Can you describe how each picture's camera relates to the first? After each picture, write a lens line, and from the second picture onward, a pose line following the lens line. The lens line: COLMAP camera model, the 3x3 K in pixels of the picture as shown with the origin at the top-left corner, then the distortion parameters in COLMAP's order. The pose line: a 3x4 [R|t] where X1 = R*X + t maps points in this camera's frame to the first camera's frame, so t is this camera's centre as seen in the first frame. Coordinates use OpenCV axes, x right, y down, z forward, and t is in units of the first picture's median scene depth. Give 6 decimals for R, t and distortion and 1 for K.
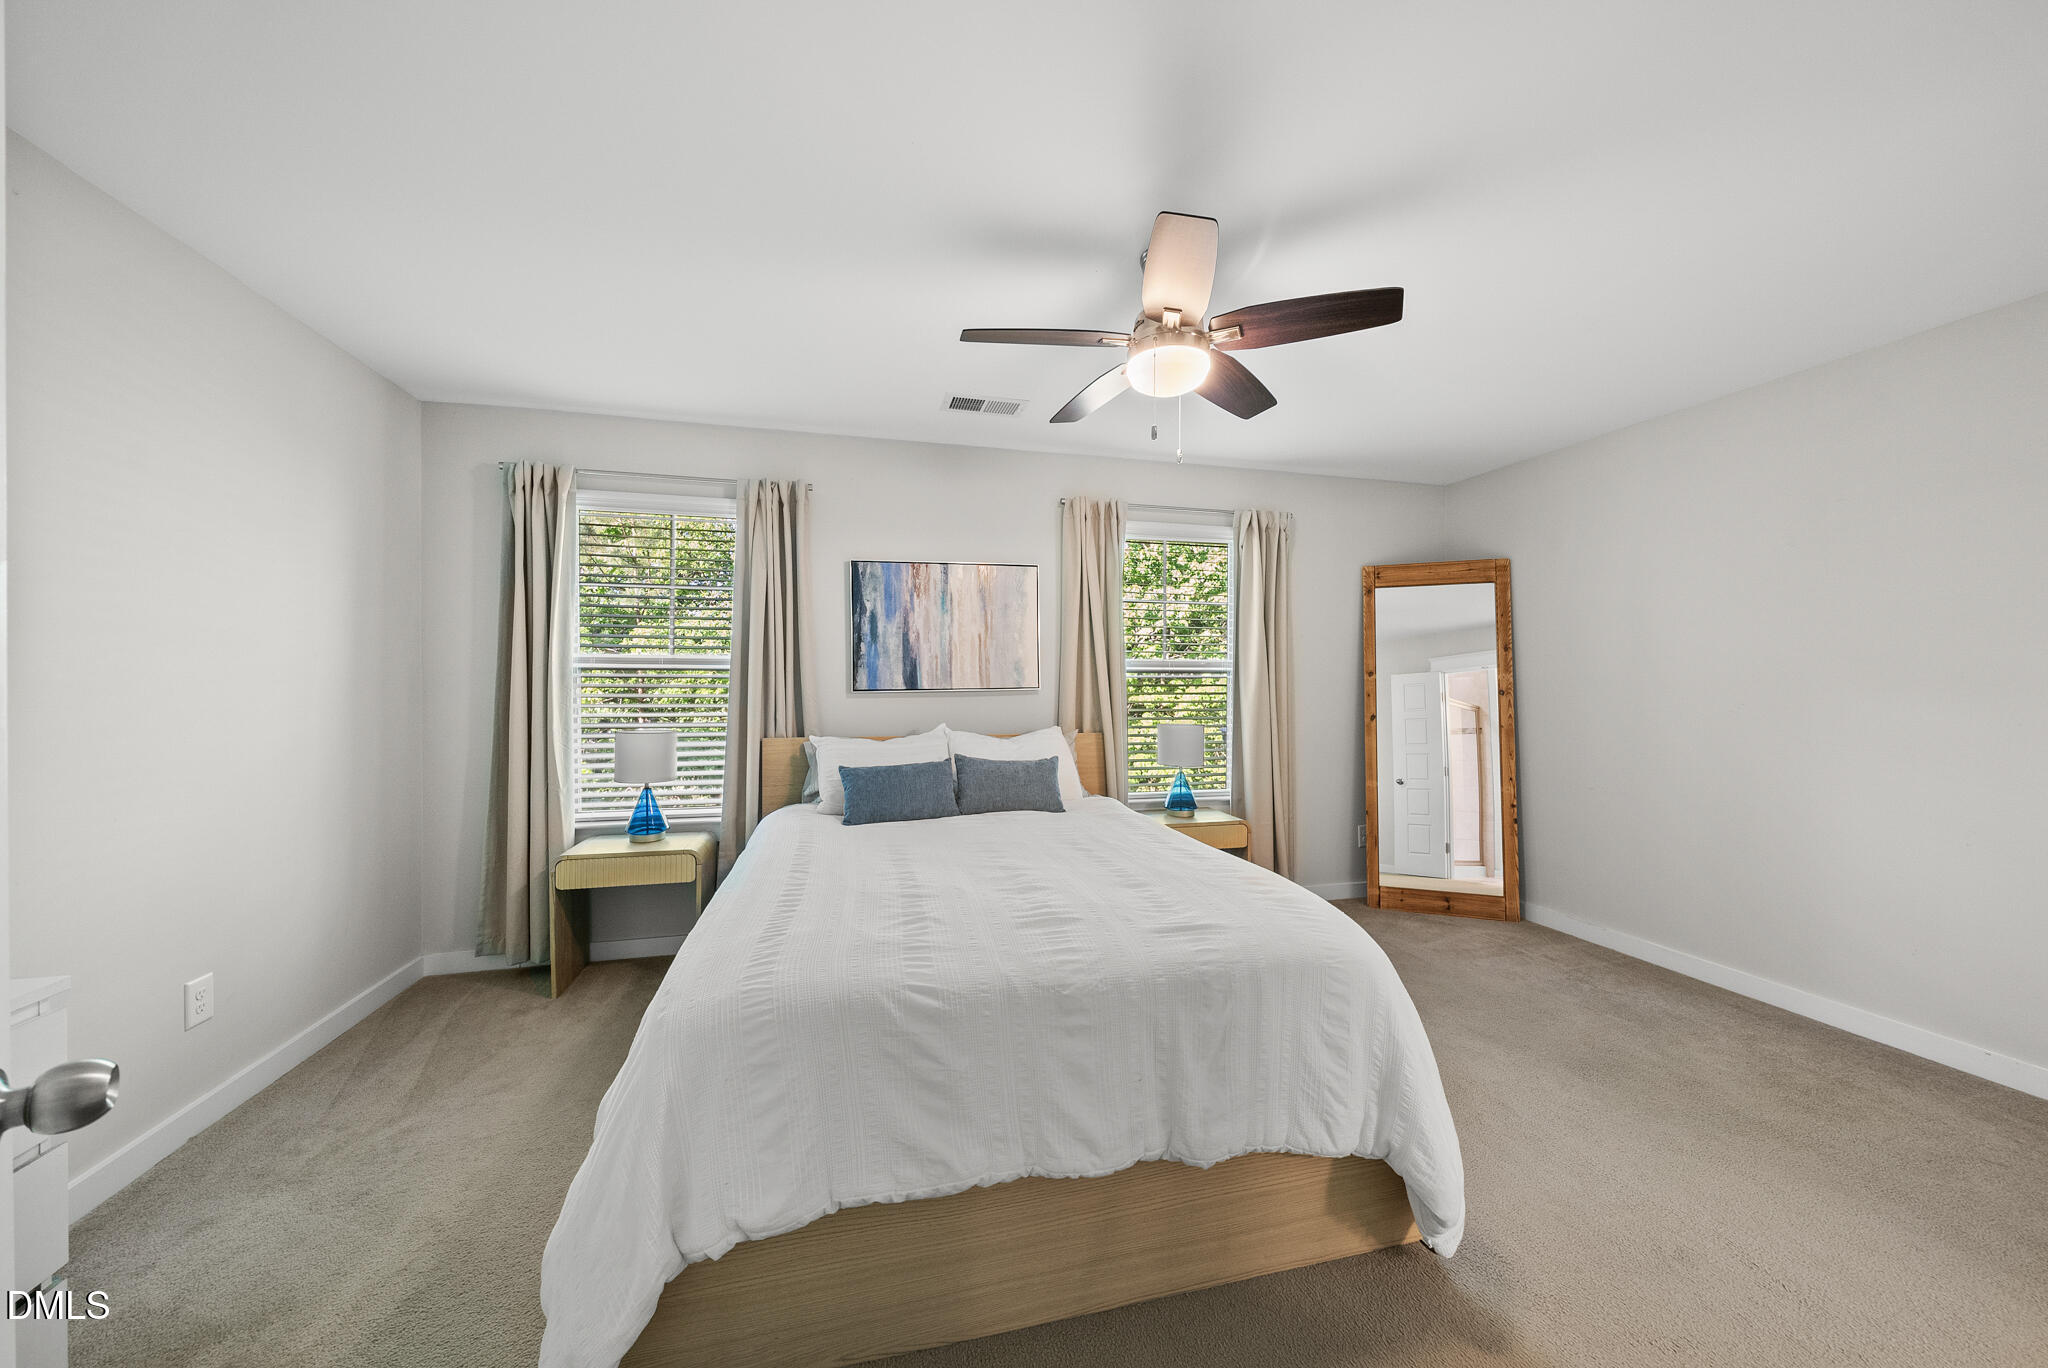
lens RADIAL K [[699.9, 0, 1026.7], [0, 699.9, 689.7], [0, 0, 1]] dist [-0.007768, 0.000258]
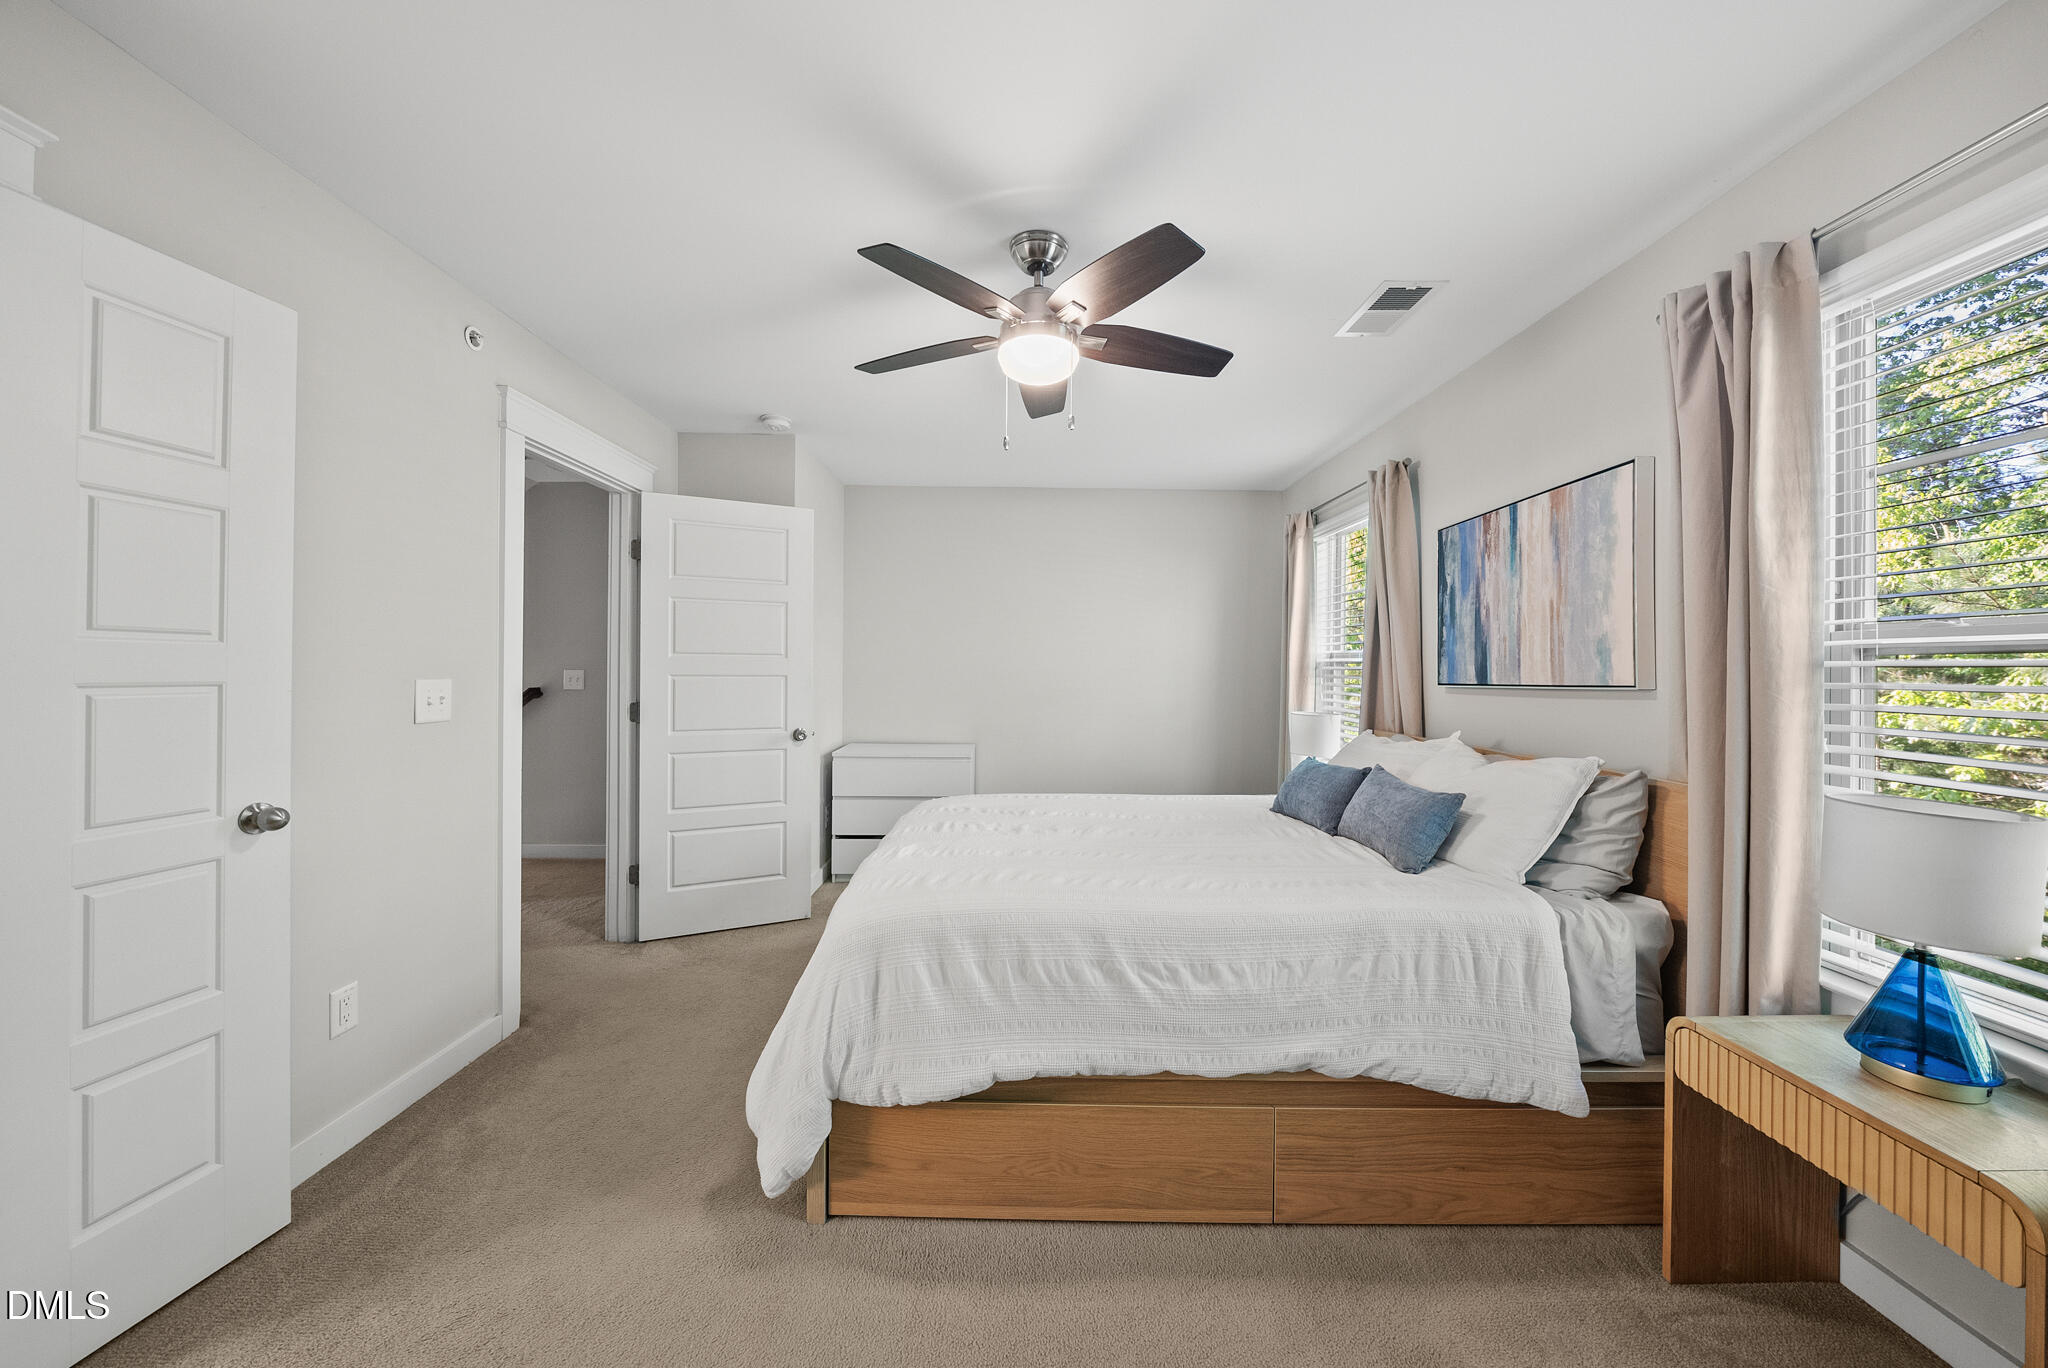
lens RADIAL K [[733.0, 0, 1025.3], [0, 733.0, 695.7], [0, 0, 1]] dist [-0.008739, 0.000092]
pose [[-0.248752, 0.031863, -0.968043, 0.713598], [-0.009656, 0.999328, 0.035374, -0.011215], [0.968519, 0.018147, -0.248277, 0.722481]]
